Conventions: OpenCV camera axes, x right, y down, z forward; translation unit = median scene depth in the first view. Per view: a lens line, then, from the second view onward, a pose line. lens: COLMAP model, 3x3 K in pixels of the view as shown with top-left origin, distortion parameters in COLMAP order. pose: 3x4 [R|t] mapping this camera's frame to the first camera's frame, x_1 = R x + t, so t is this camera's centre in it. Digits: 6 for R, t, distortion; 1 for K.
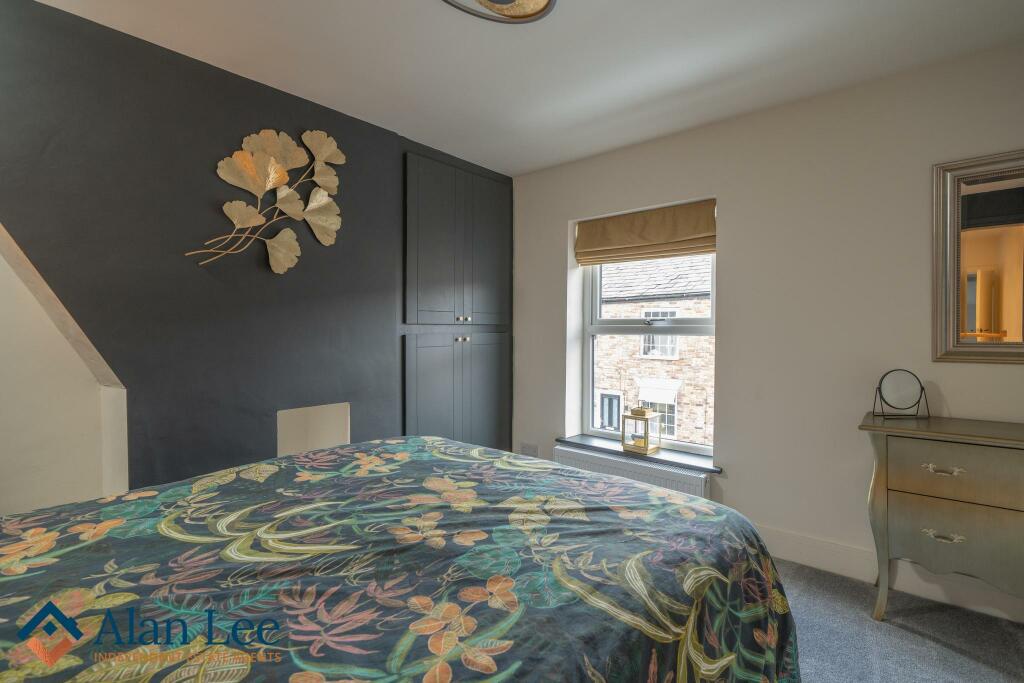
lens RADIAL K [[476.3, 0, 512.7], [0, 476.3, 316.2], [0, 0, 1]] dist [0.001386, 0.000283]
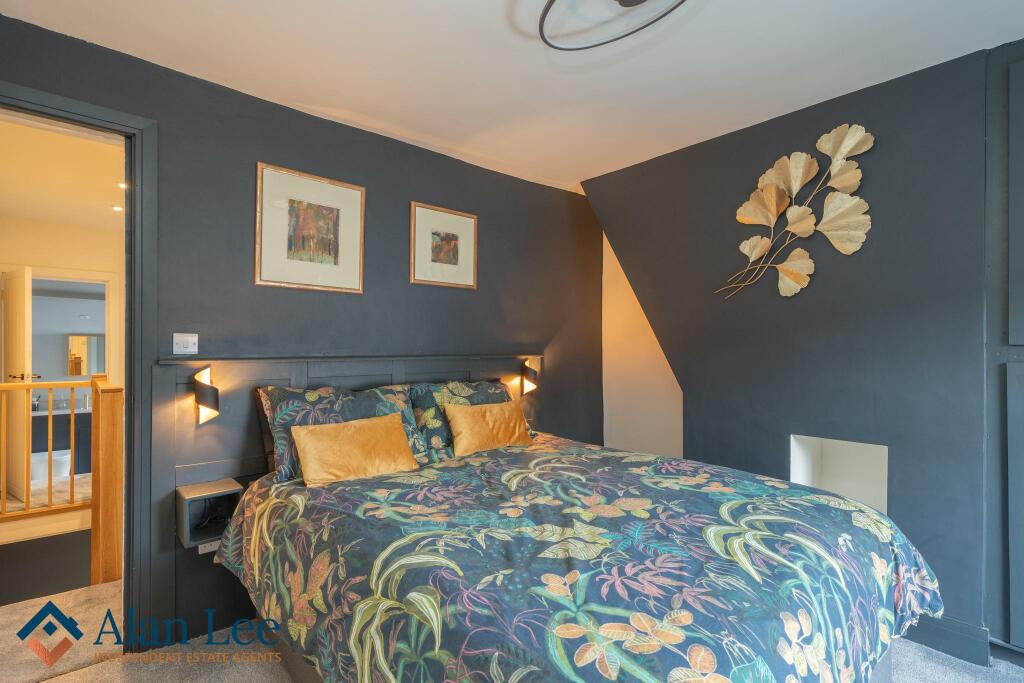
lens RADIAL K [[471.6, 0, 512.0], [0, 471.6, 341.5], [0, 0, 1]] dist [-0.000504, -0.000026]
pose [[-0.107422, 0.002057, -0.994211, 0.844077], [0.034867, 0.999391, -0.001700, -0.018110], [0.993602, -0.034848, -0.107428, 0.776366]]
